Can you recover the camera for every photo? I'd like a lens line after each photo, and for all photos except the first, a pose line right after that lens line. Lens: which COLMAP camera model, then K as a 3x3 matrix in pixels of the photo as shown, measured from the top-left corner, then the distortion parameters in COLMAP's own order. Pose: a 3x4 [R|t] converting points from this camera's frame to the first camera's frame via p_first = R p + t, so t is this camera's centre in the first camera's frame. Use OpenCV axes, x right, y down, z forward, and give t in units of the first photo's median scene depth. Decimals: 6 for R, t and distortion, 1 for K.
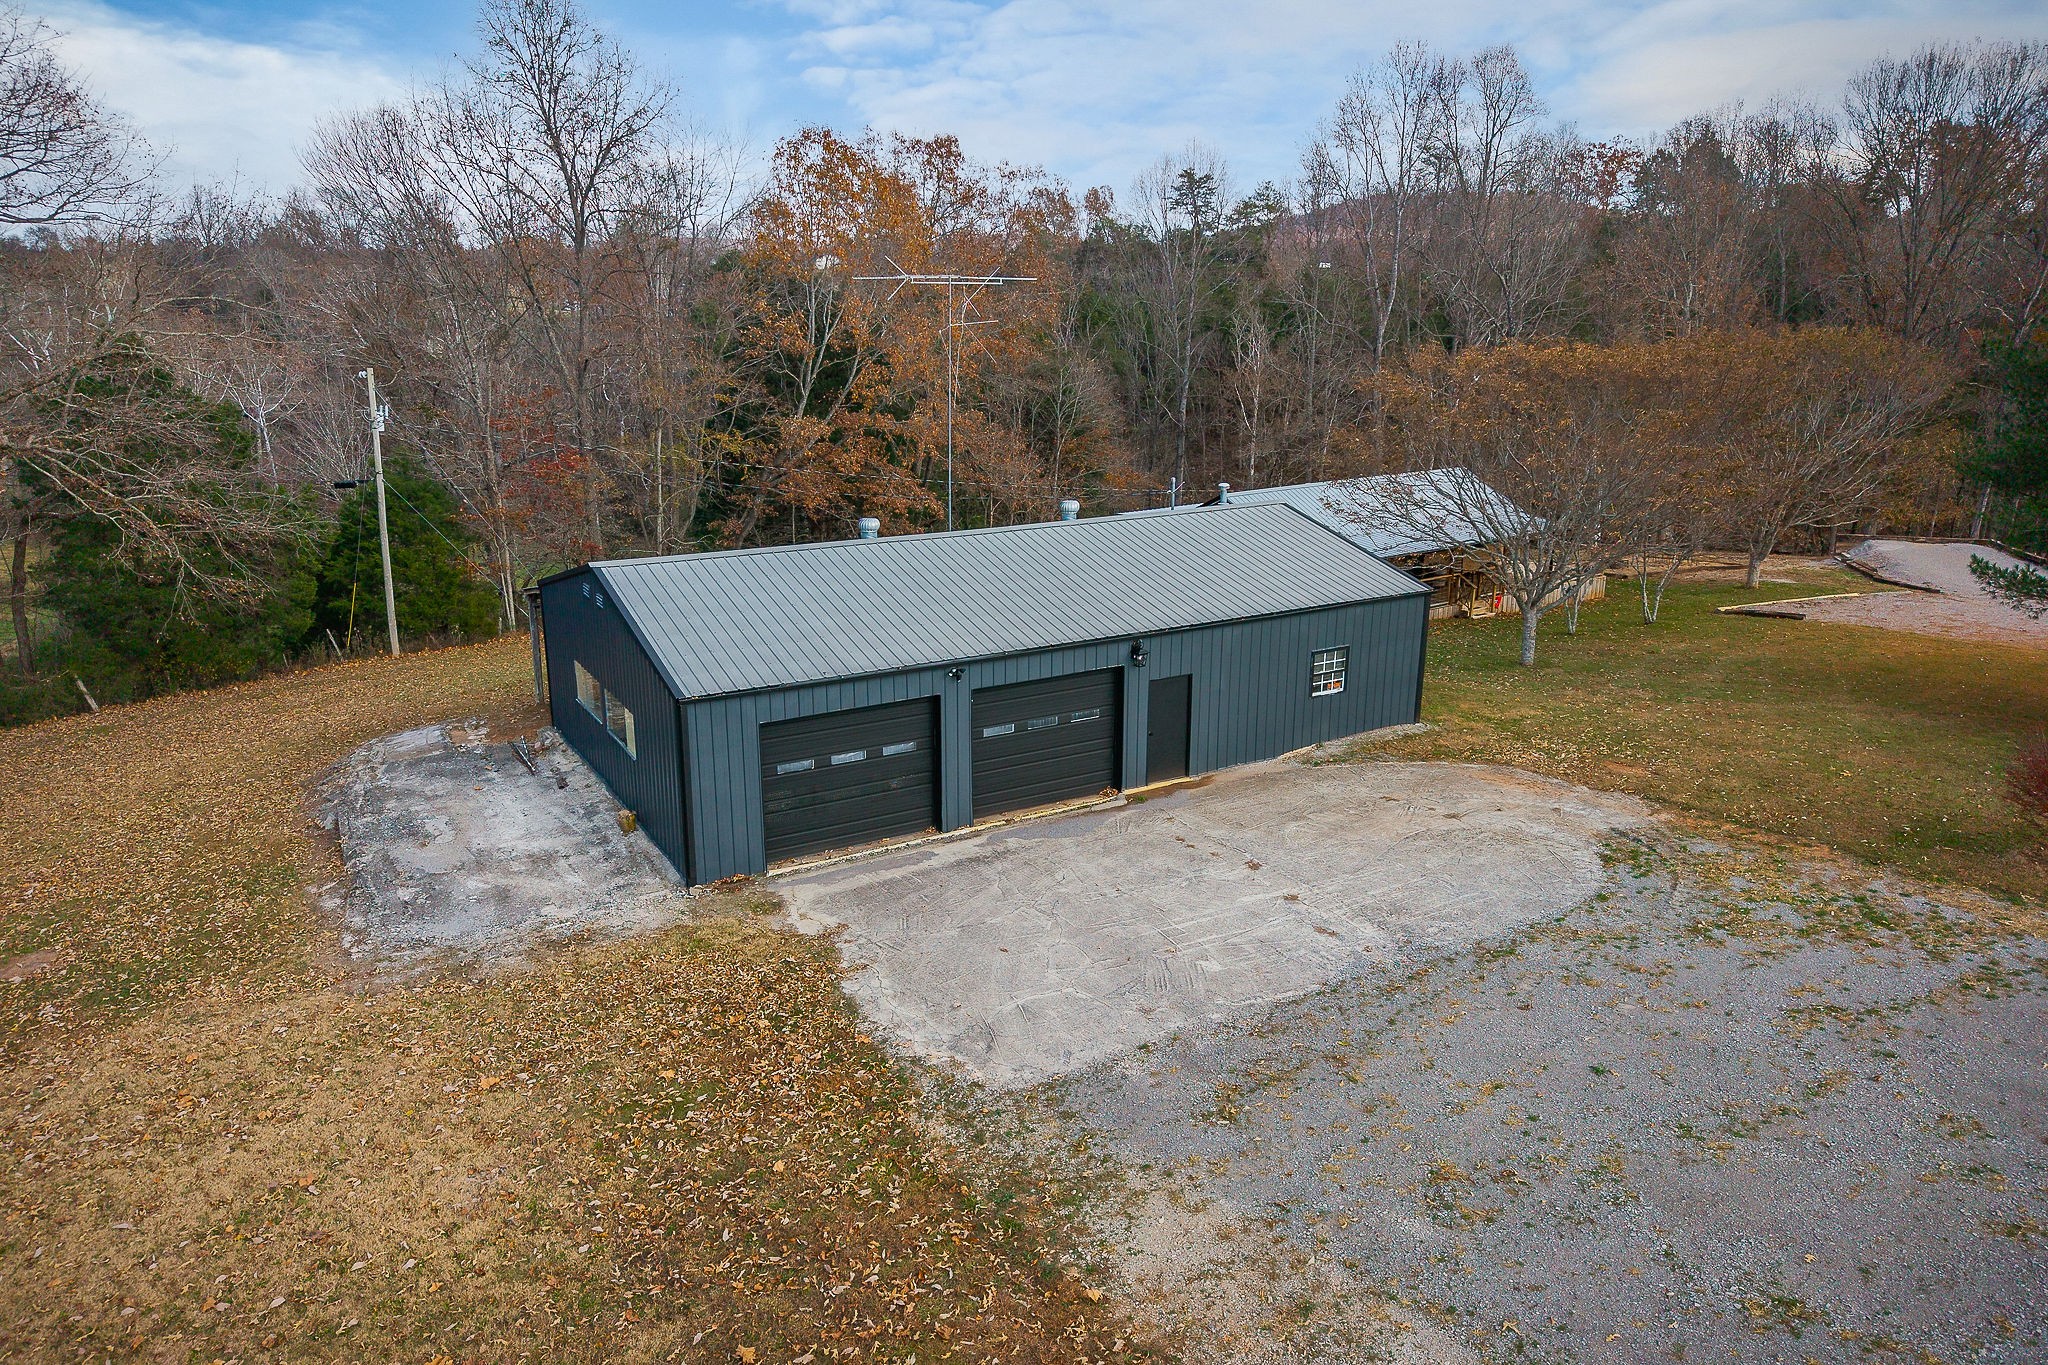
lens RADIAL K [[1342.4, 0, 1024.0], [0, 1342.4, 682.5], [0, 0, 1]] dist [0.006065, 0.003283]
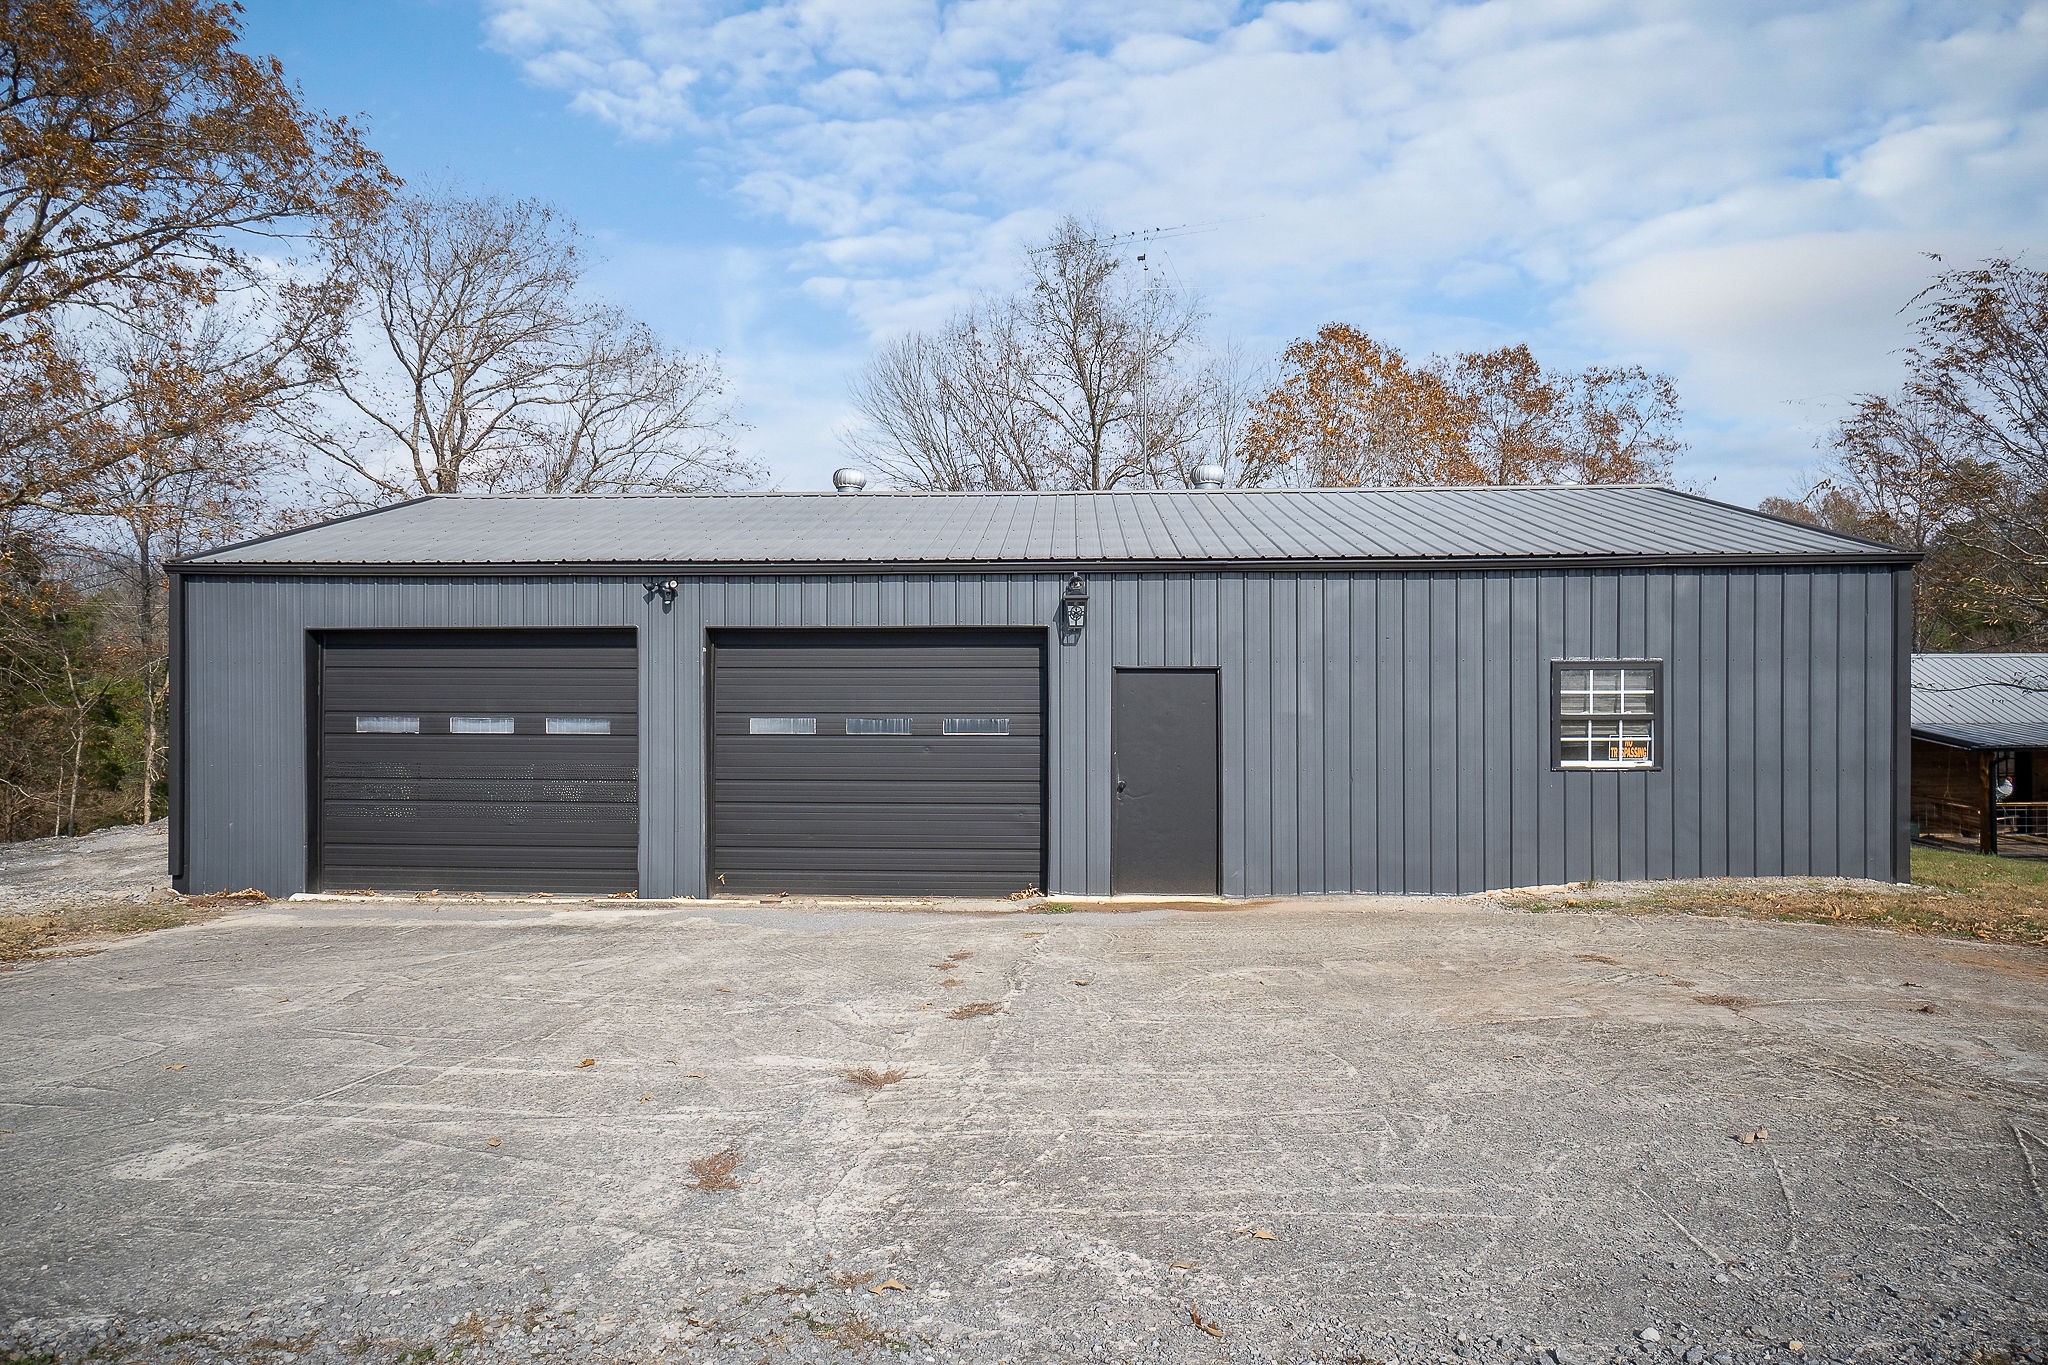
lens RADIAL K [[1301.6, 0, 1023.9], [0, 1301.6, 645.5], [0, 0, 1]] dist [-0.022942, 0.001095]
pose [[0.852108, -0.006795, -0.523322, 0.306220], [-0.146674, 0.956745, -0.251247, 0.112080], [0.502393, 0.290847, 0.814254, 0.589494]]
